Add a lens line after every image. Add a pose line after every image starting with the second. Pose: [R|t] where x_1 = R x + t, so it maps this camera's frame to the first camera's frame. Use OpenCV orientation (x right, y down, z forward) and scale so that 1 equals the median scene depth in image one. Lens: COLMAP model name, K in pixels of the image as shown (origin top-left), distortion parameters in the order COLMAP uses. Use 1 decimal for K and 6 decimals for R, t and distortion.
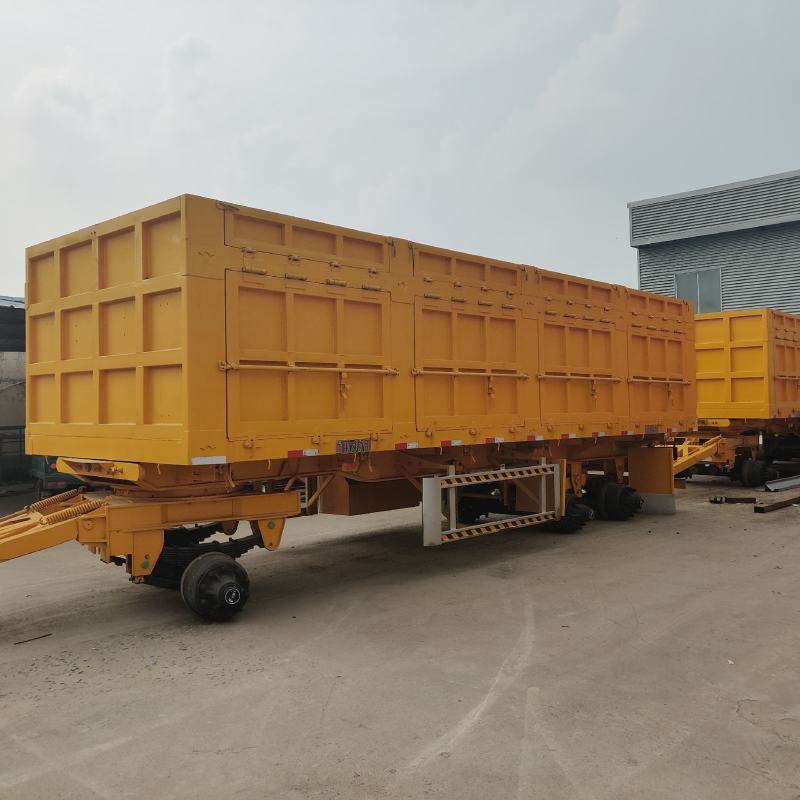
lens RADIAL K [[810.3, 0, 384.5], [0, 810.3, 386.2], [0, 0, 1]] dist [0.041335, -0.014159]
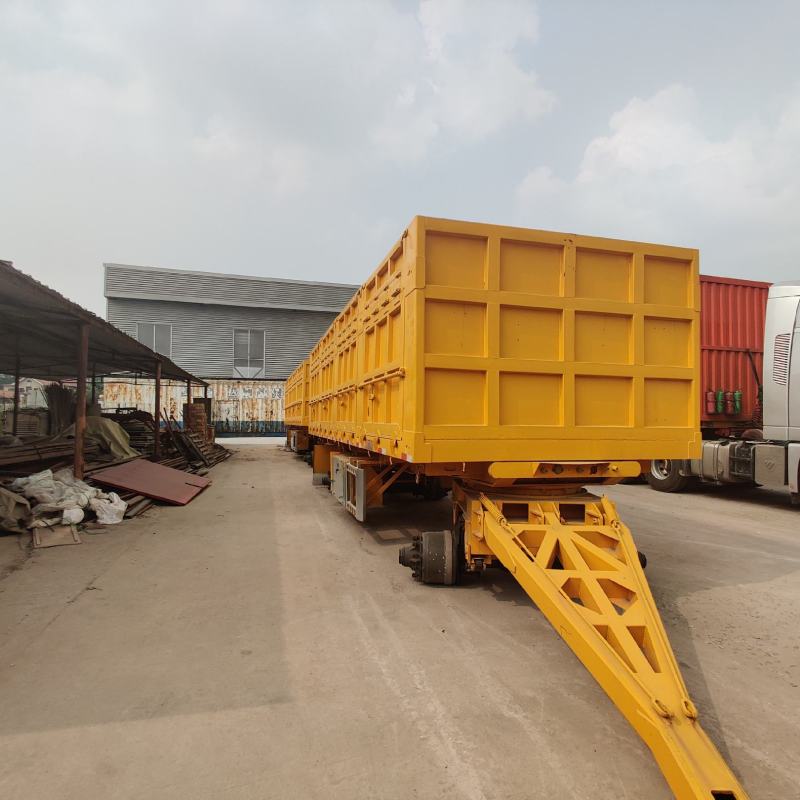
lens RADIAL K [[523.3, 0, 407.5], [0, 523.3, 397.5], [0, 0, 1]] dist [0.004836, -0.002916]
pose [[0.499182, 0.056366, 0.864662, -1.073756], [-0.041122, 0.998299, -0.041336, 0.047902], [-0.865521, -0.014923, 0.500651, 0.885034]]
